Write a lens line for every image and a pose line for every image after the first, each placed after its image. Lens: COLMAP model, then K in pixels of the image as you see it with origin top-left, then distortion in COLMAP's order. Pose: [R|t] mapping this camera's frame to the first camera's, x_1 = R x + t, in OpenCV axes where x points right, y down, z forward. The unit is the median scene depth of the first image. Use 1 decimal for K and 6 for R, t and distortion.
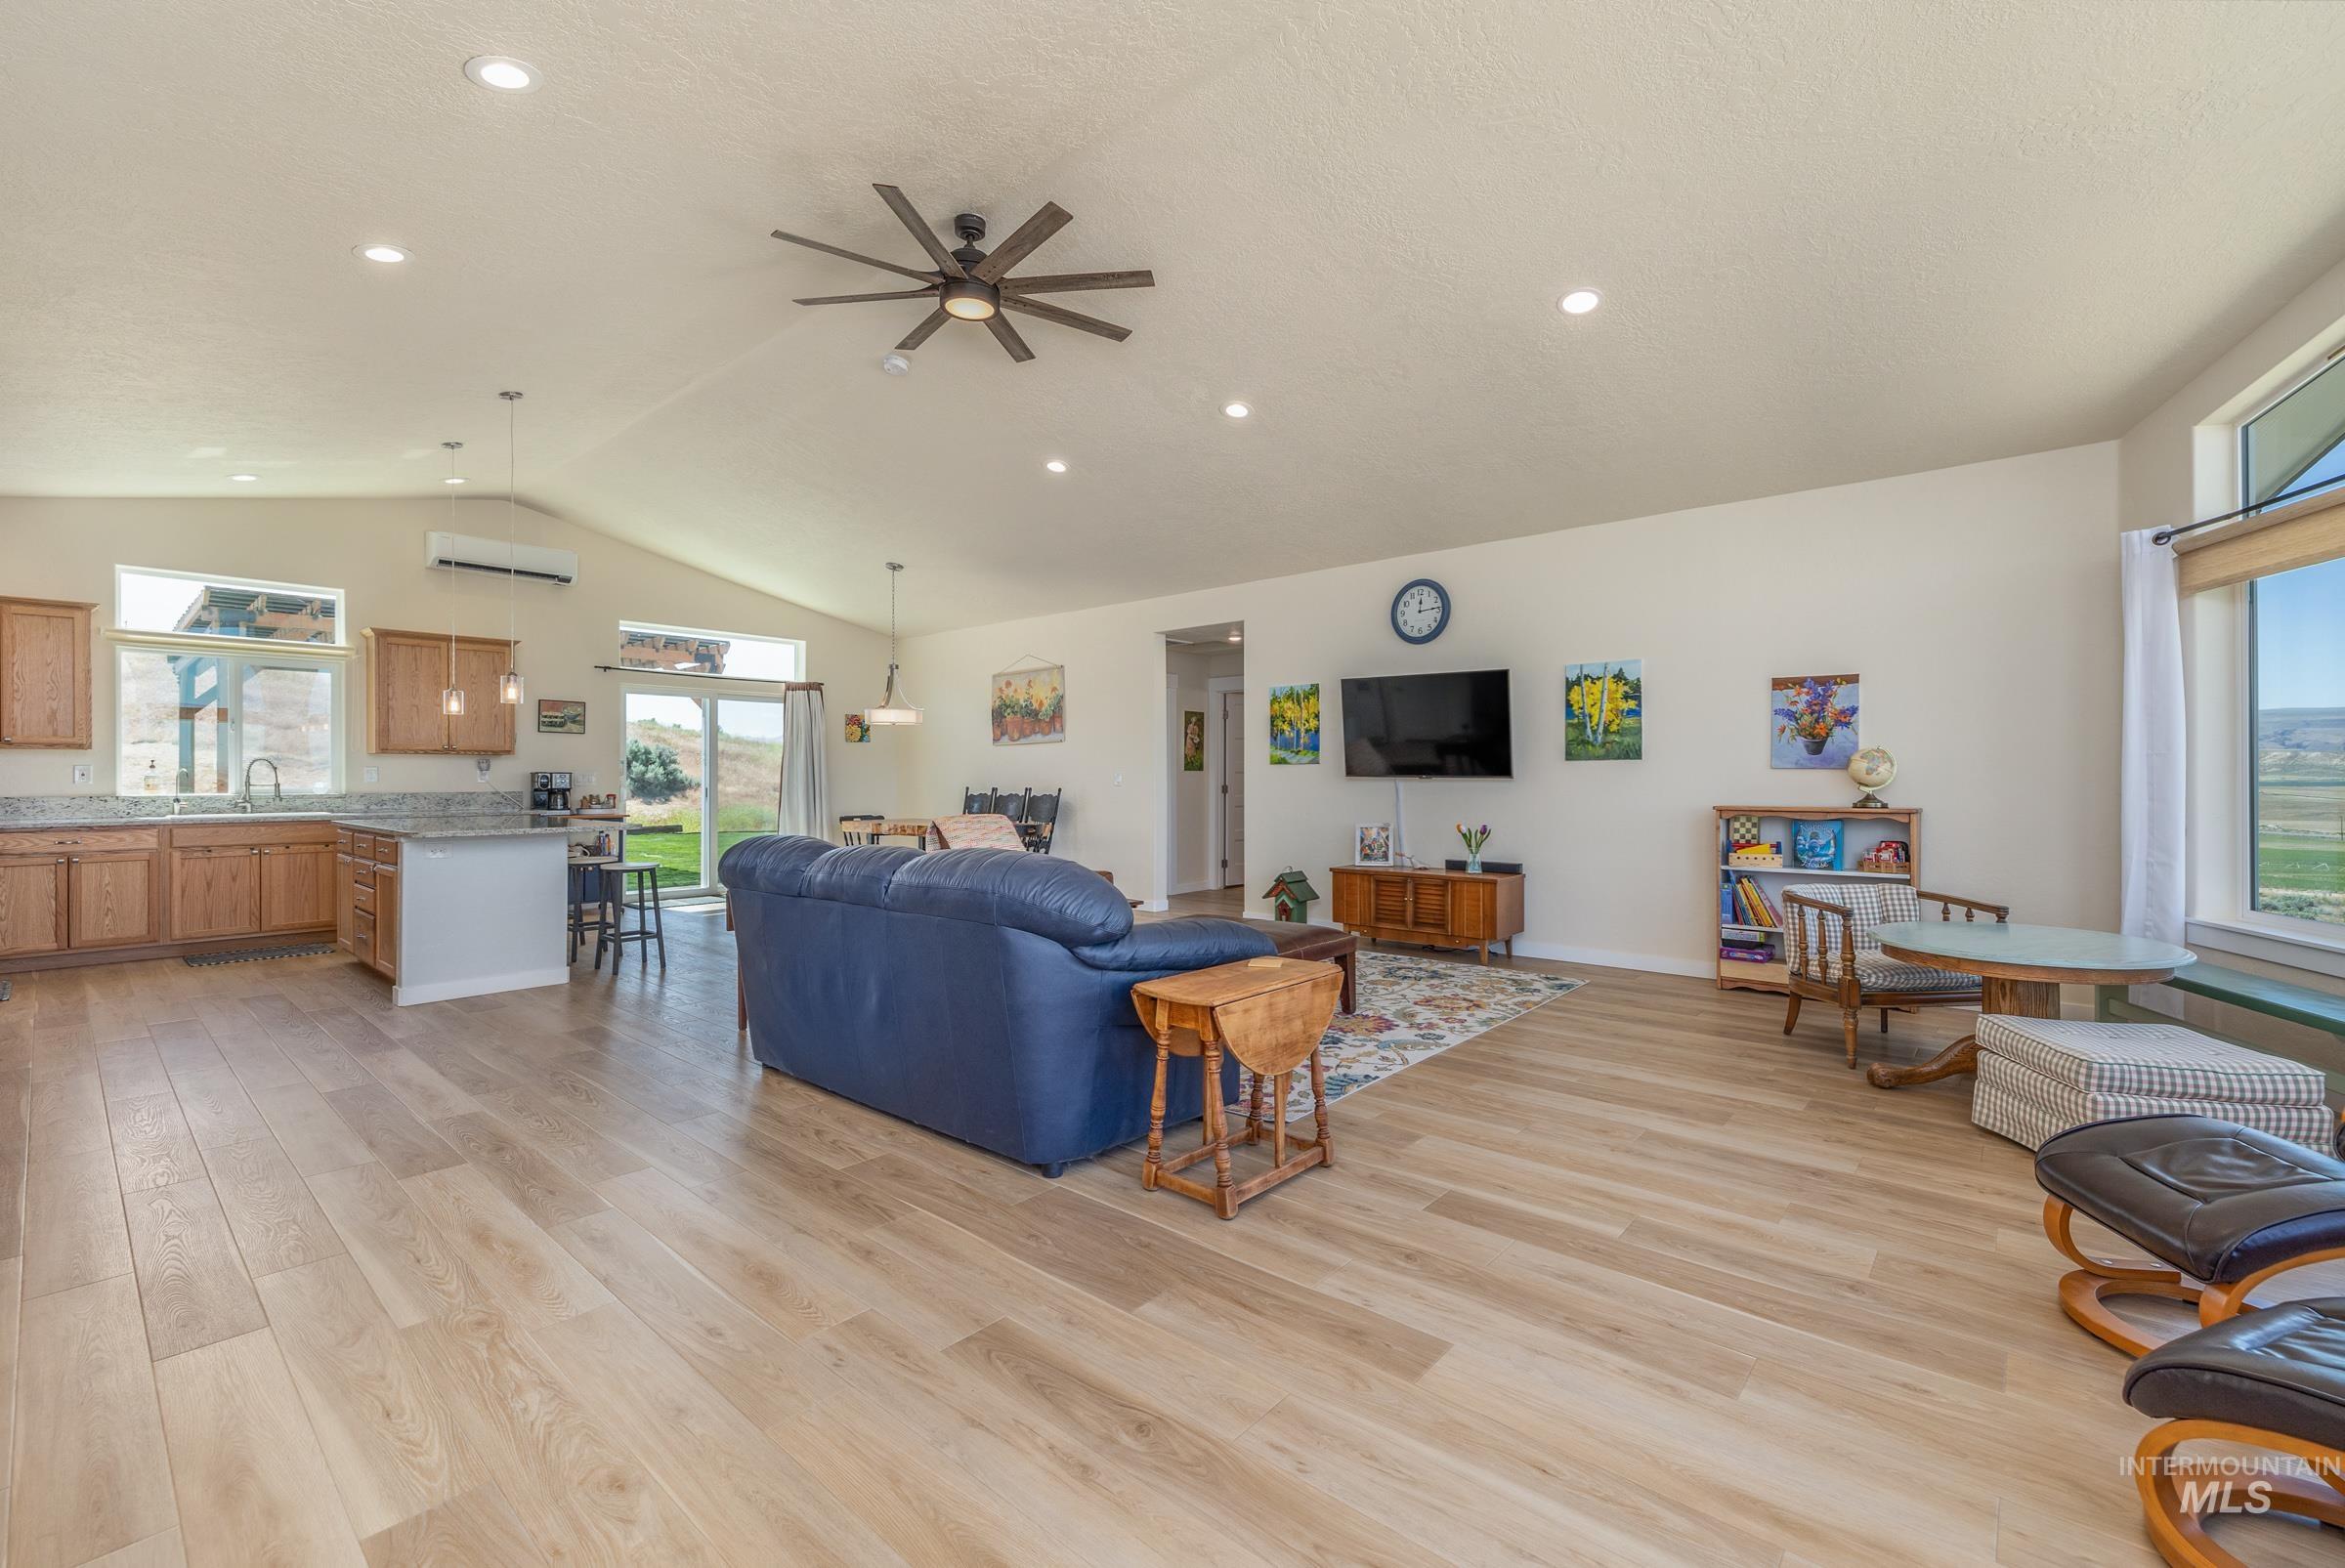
lens RADIAL K [[988.5, 0, 1172.8], [0, 988.5, 777.4], [0, 0, 1]] dist [-0.001077, 0.000206]
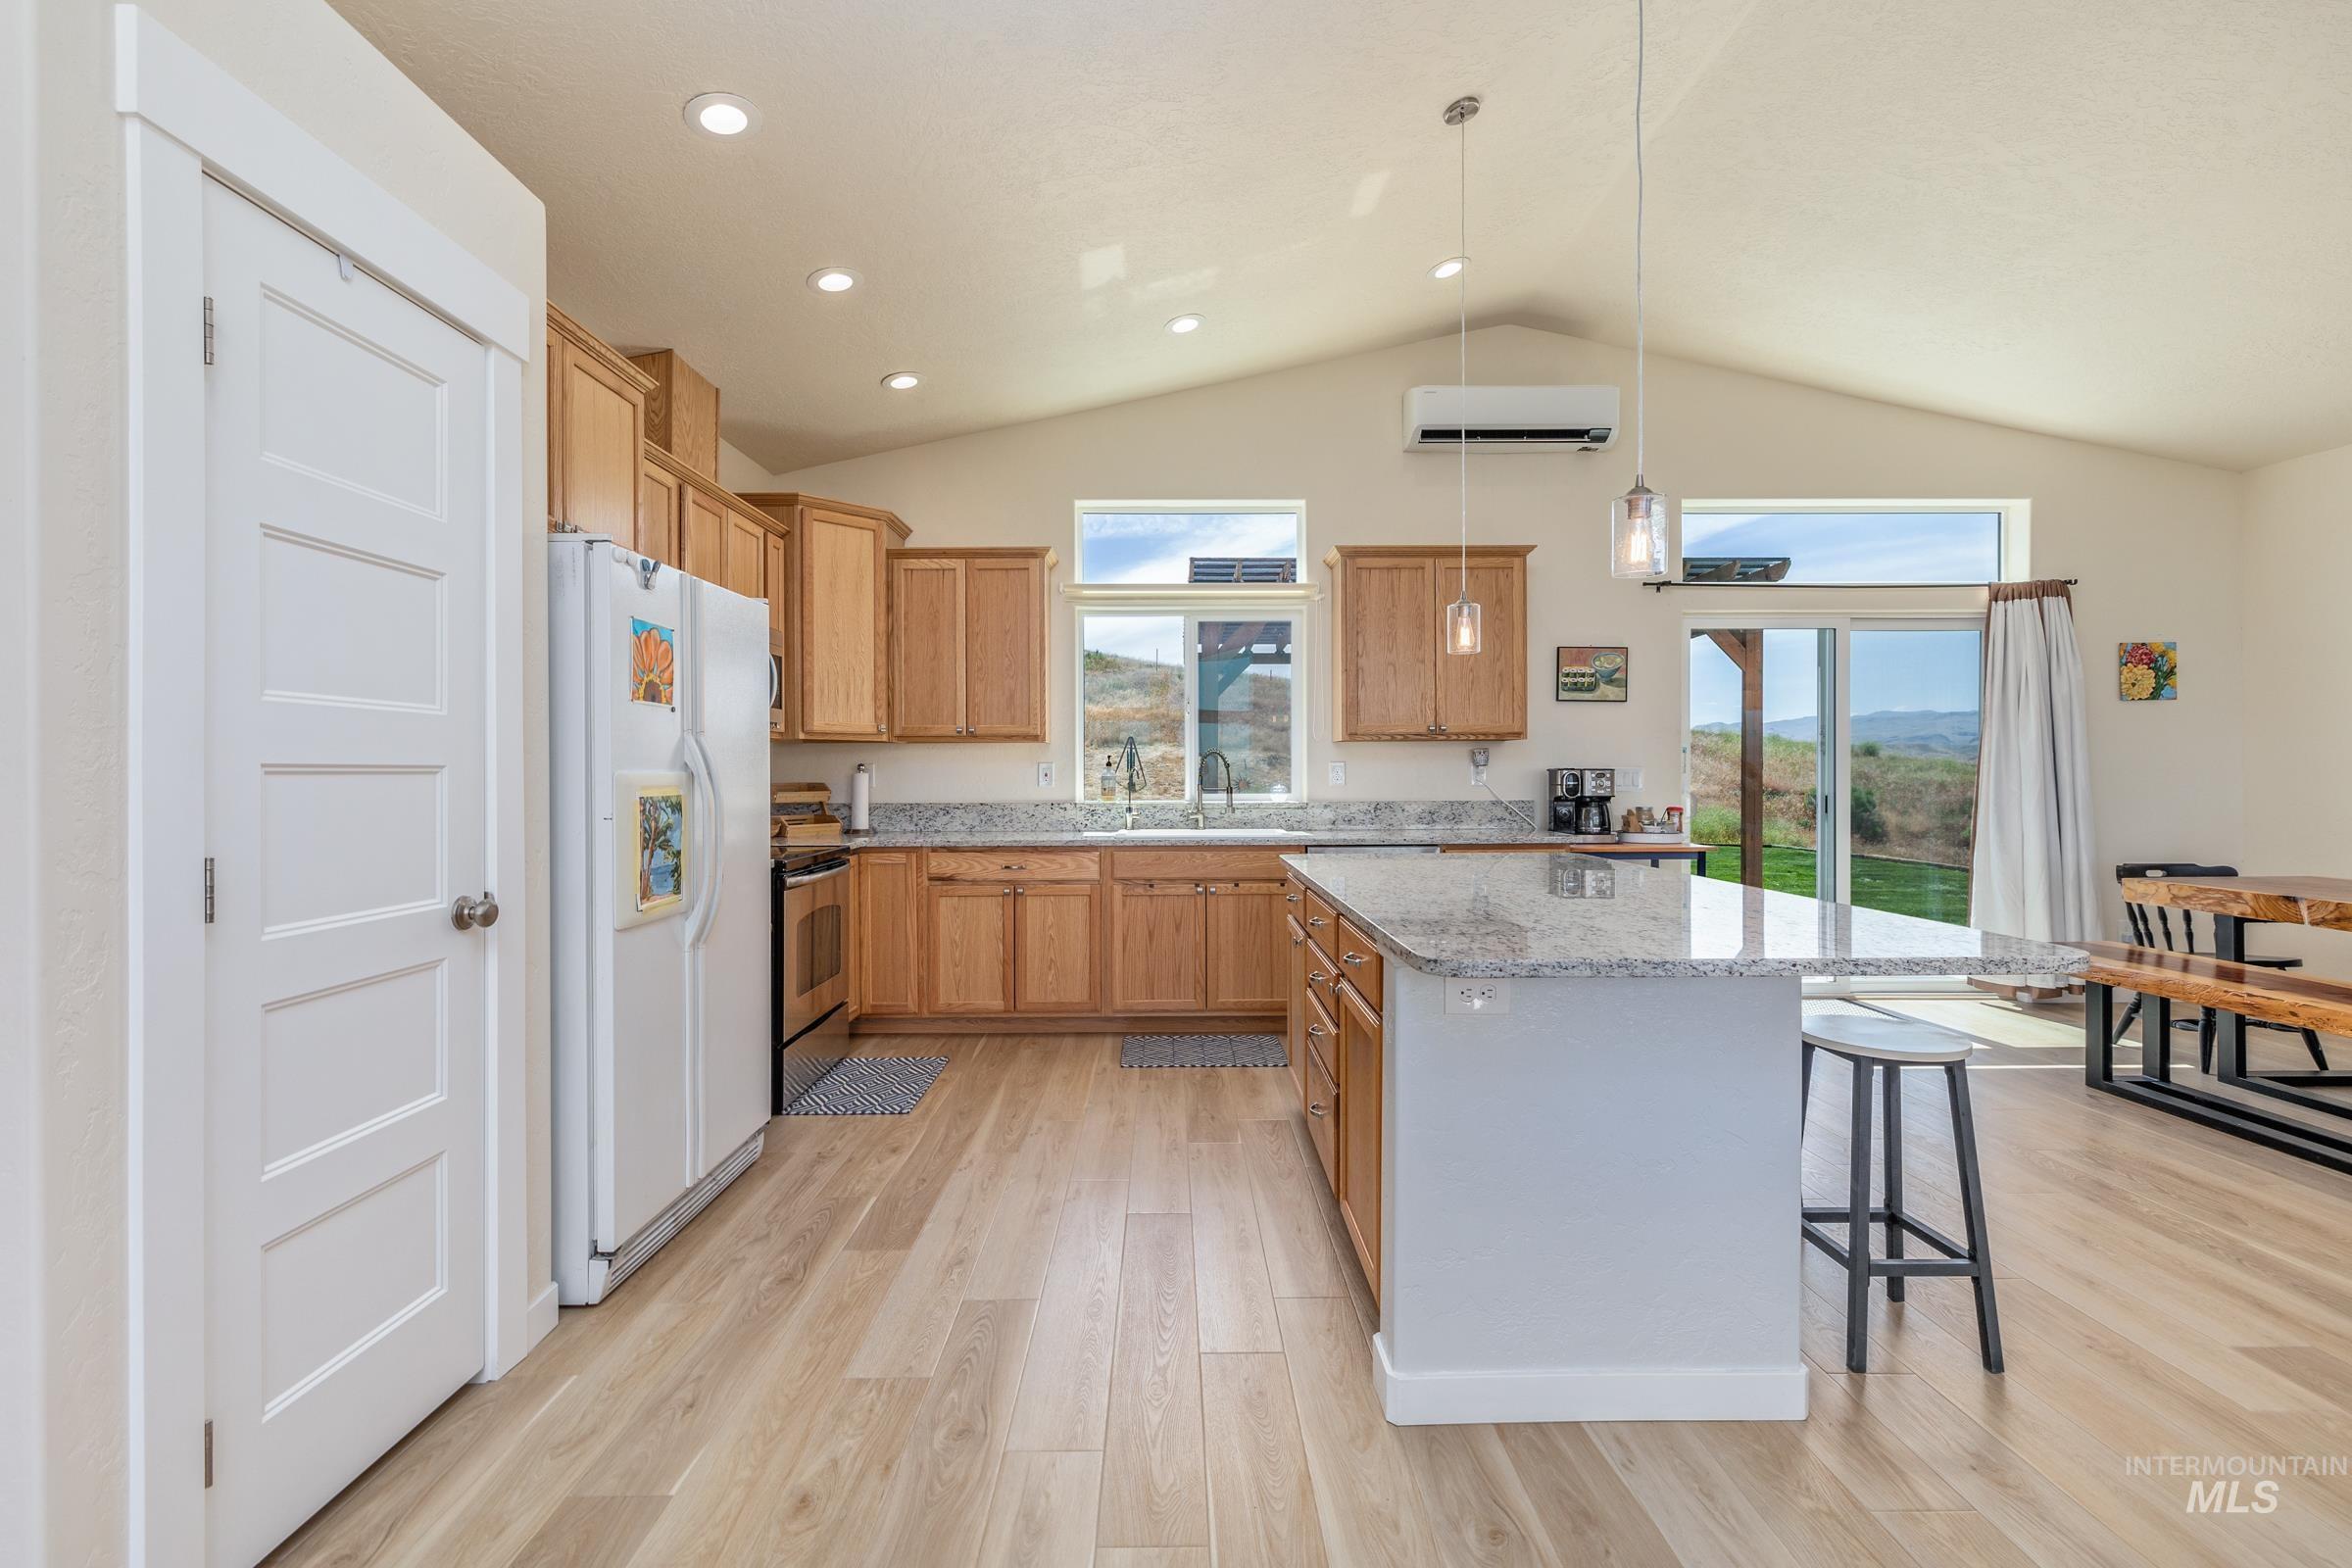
lens RADIAL K [[1024.6, 0, 1172.9], [0, 1024.6, 775.9], [0, 0, 1]] dist [0.000010, -0.000073]
pose [[0.662938, -0.000545, -0.748674, -0.415113], [0.003136, 0.999993, 0.002049, -0.003372], [0.748667, -0.003706, 0.662935, 0.518458]]
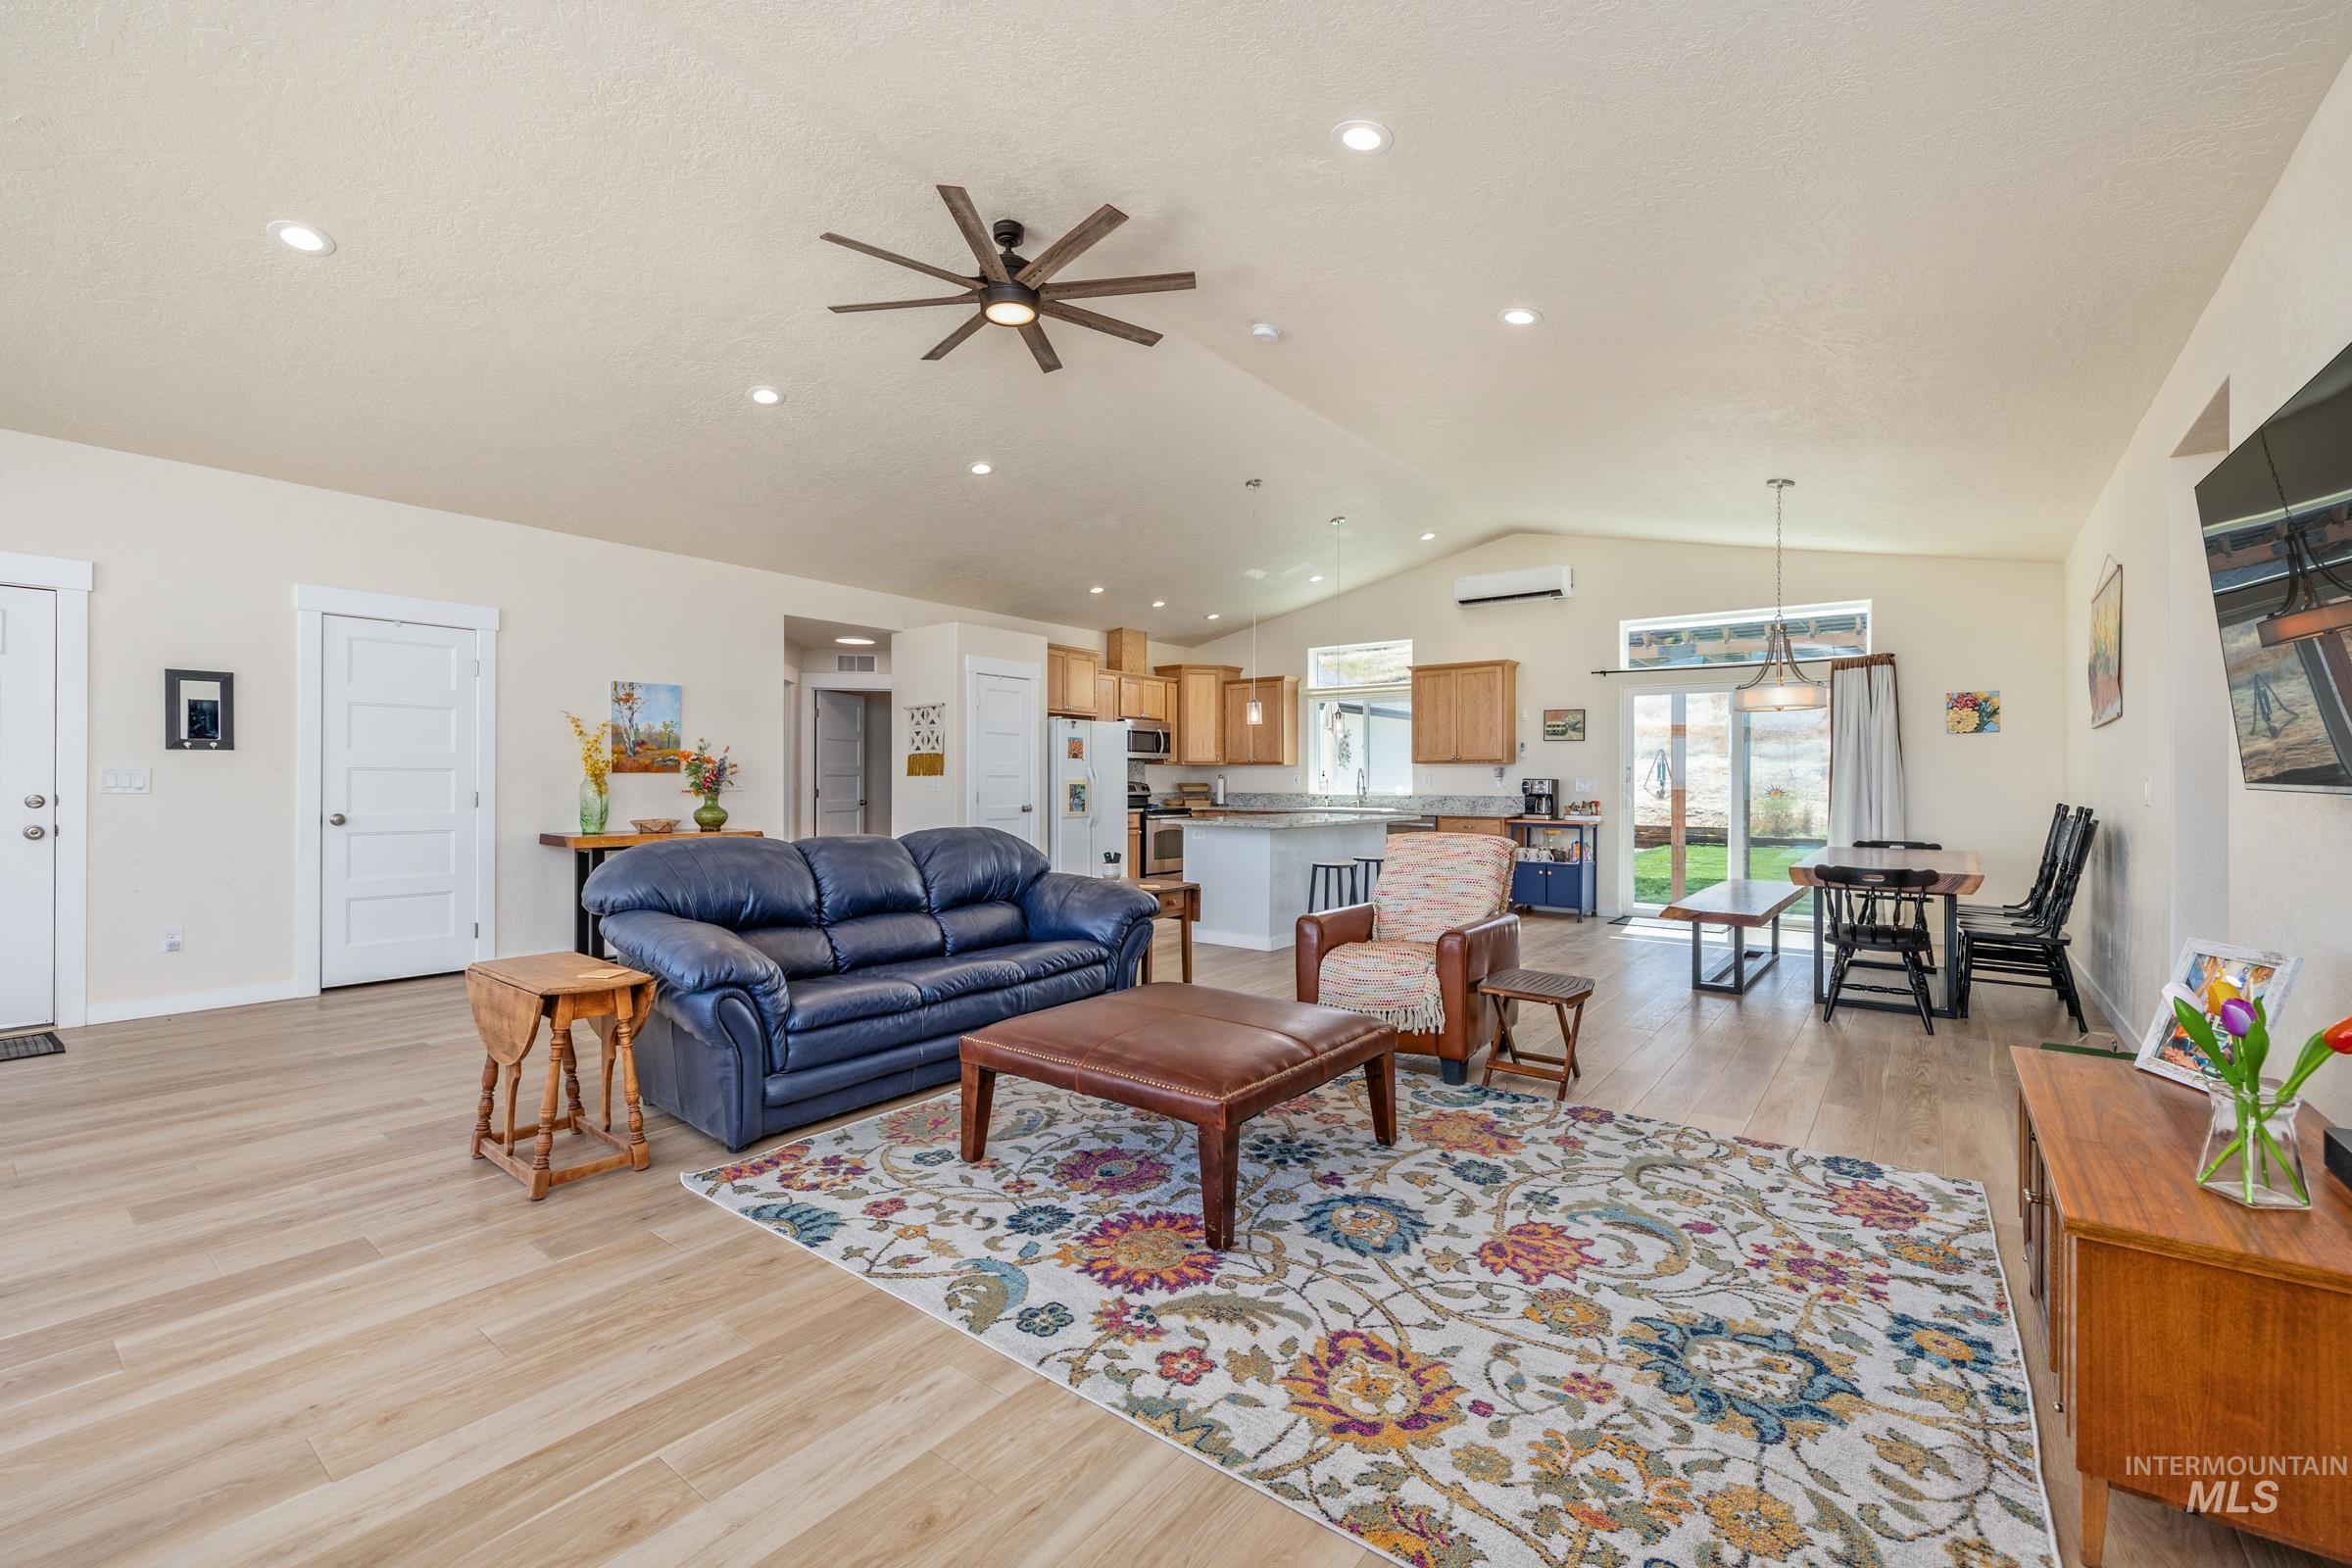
lens RADIAL K [[977.3, 0, 1174.1], [0, 977.3, 778.9], [0, 0, 1]] dist [-0.000530, -0.000105]
pose [[0.060281, -0.001563, -0.998180, 0.484519], [-0.006060, 0.999980, -0.001932, -0.000740], [0.998163, 0.006165, 0.060271, 0.675288]]
